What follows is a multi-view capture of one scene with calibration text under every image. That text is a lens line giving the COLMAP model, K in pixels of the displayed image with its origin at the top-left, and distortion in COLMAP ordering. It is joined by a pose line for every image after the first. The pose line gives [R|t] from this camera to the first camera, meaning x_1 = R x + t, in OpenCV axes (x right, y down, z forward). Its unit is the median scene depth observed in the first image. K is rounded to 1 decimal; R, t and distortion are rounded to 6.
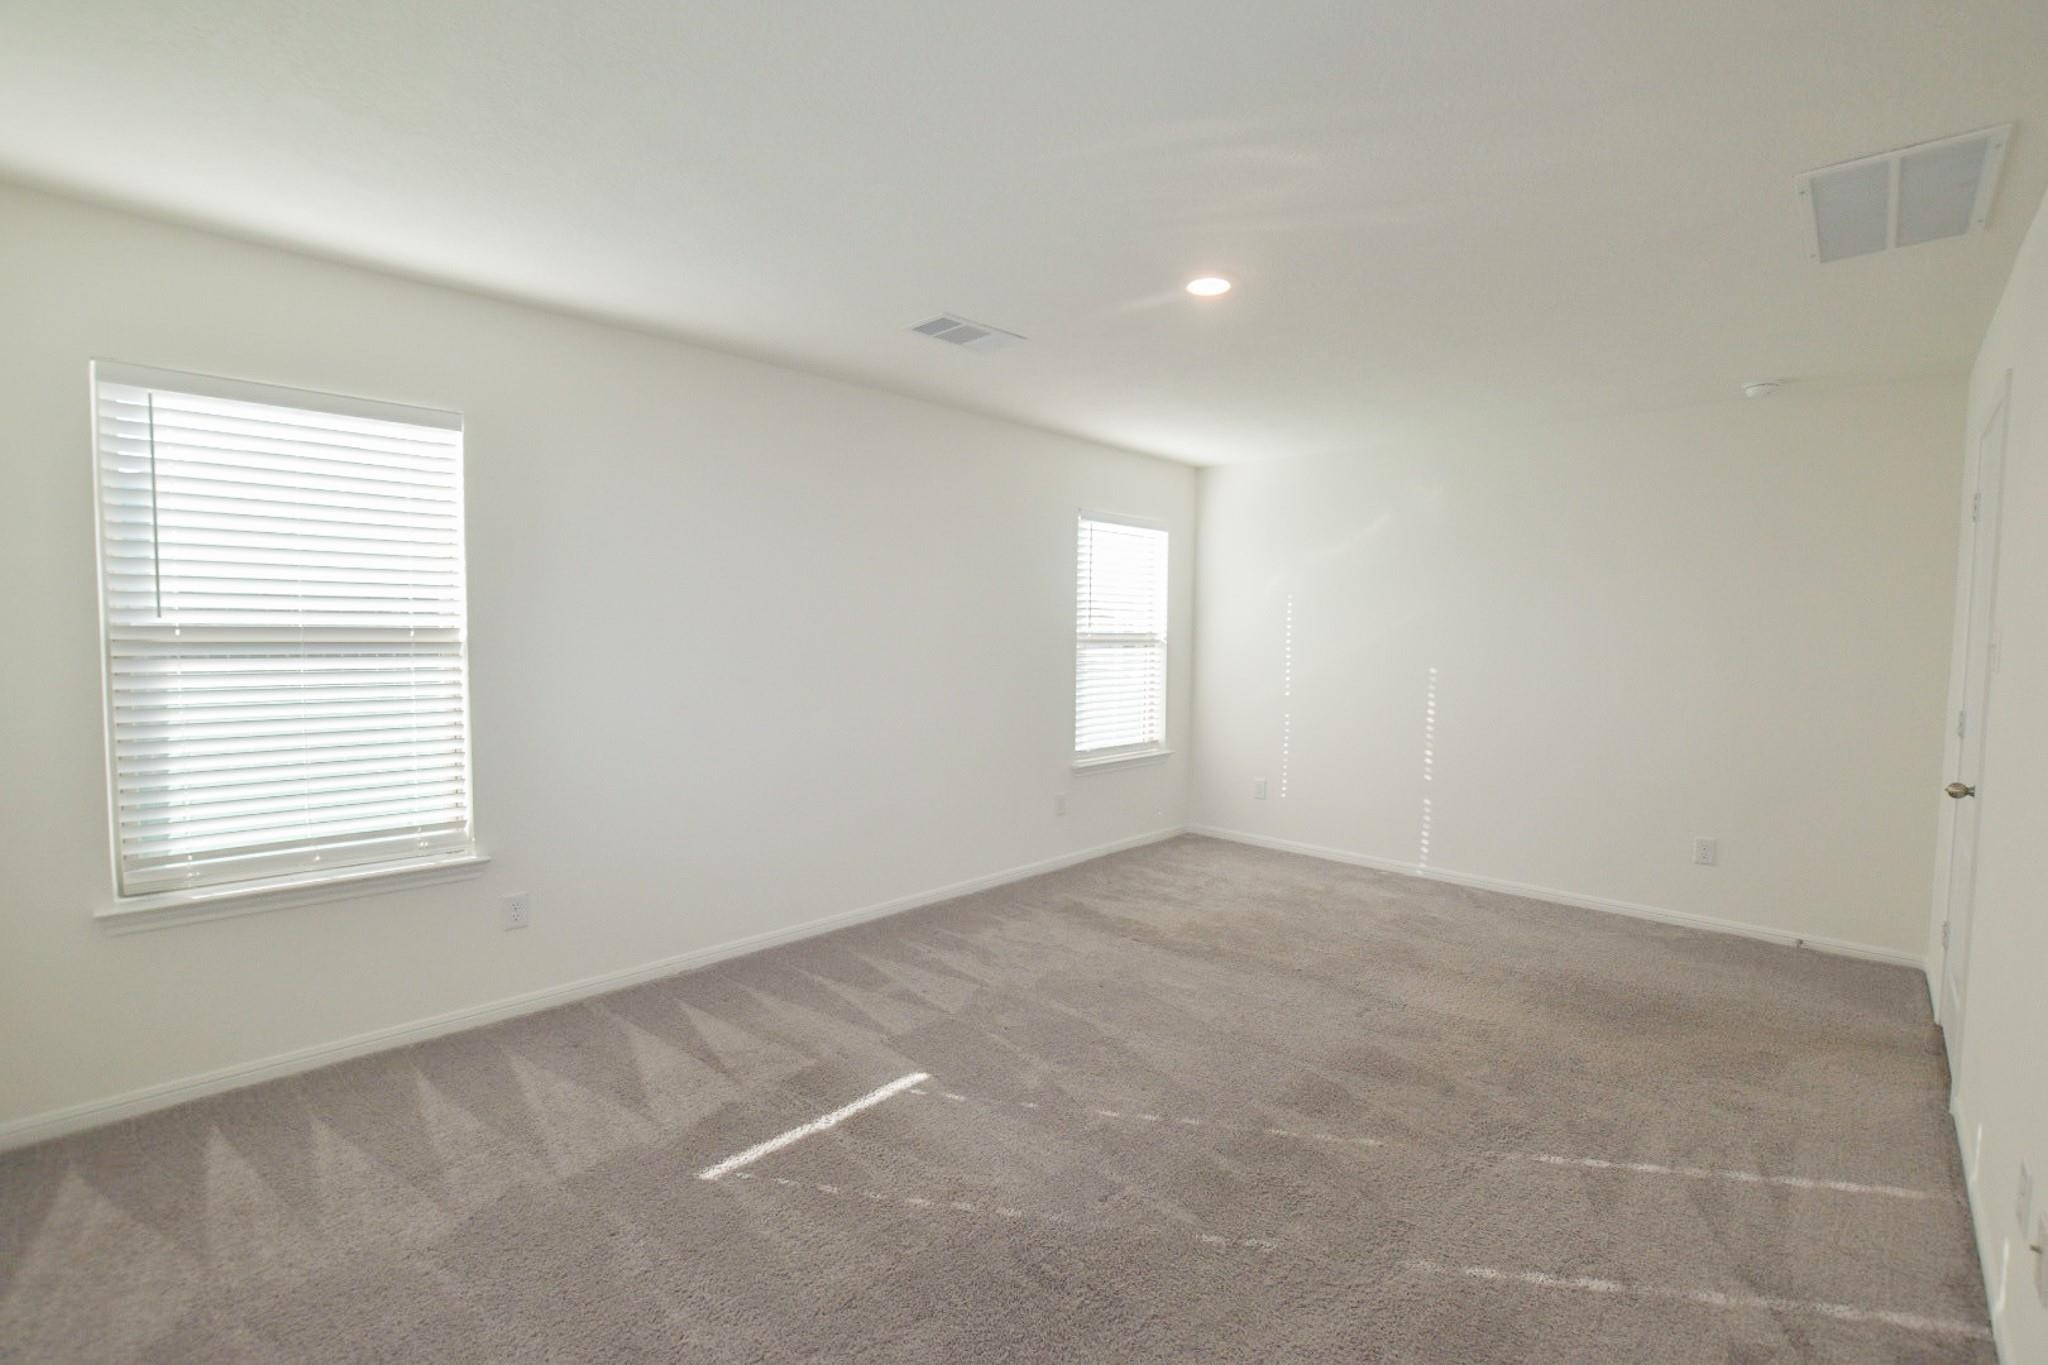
lens RADIAL K [[899.7, 0, 1024.0], [0, 899.7, 682.5], [0, 0, 1]] dist [-0.021064, 0.000685]
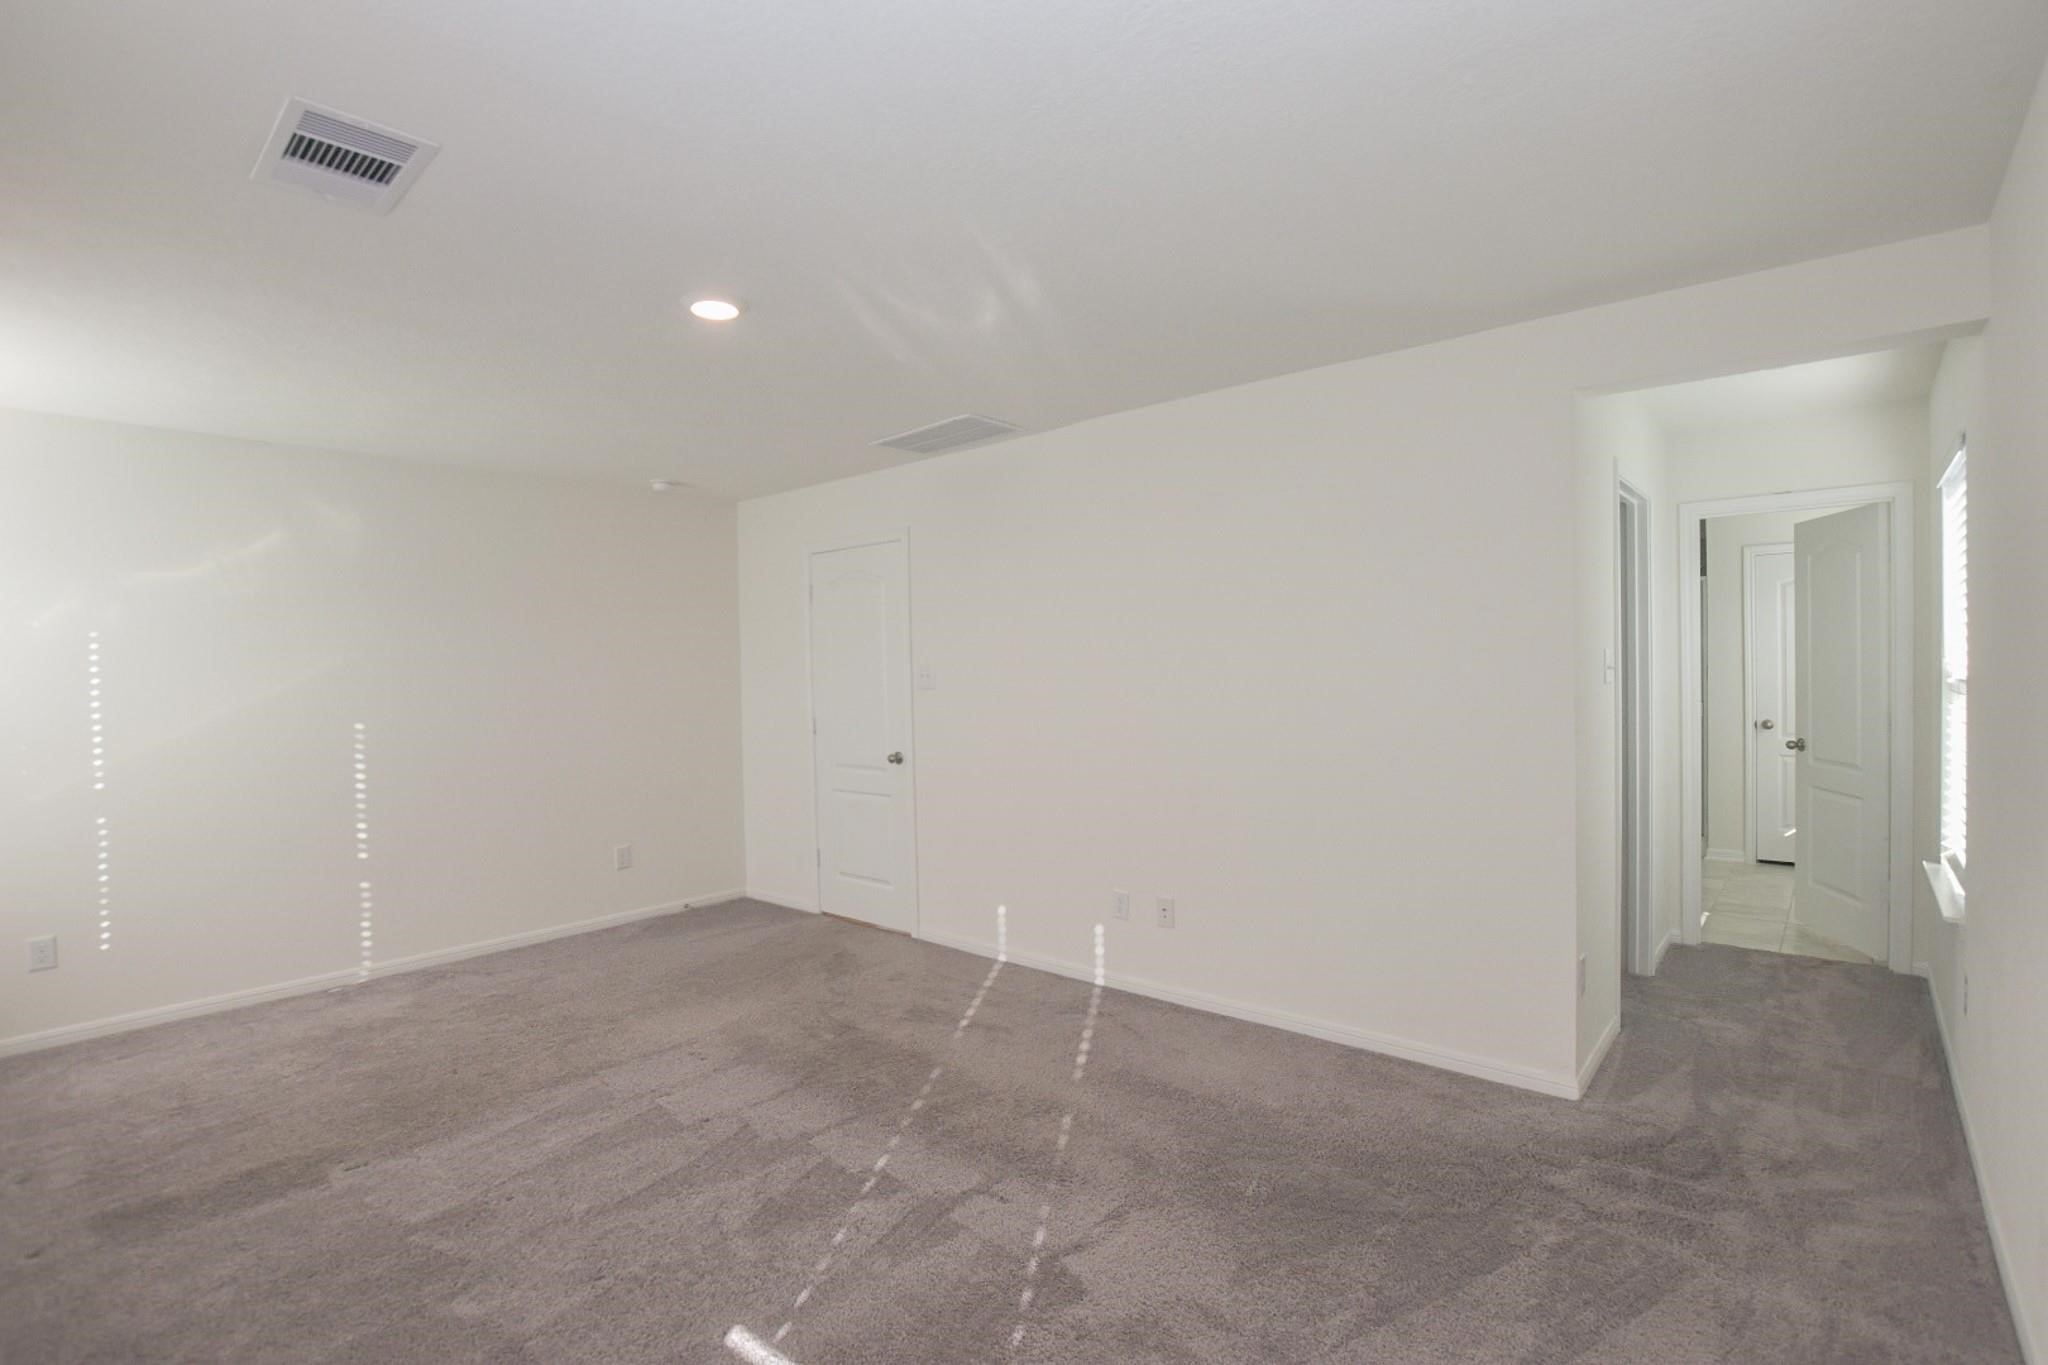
lens RADIAL K [[981.8, 0, 1029.1], [0, 981.8, 669.1], [0, 0, 1]] dist [0.001344, 0.000387]
pose [[-0.066499, -0.008648, 0.997749, -0.552732], [0.068278, 0.997579, 0.013197, -0.040041], [-0.995448, 0.069002, -0.065747, 0.498832]]
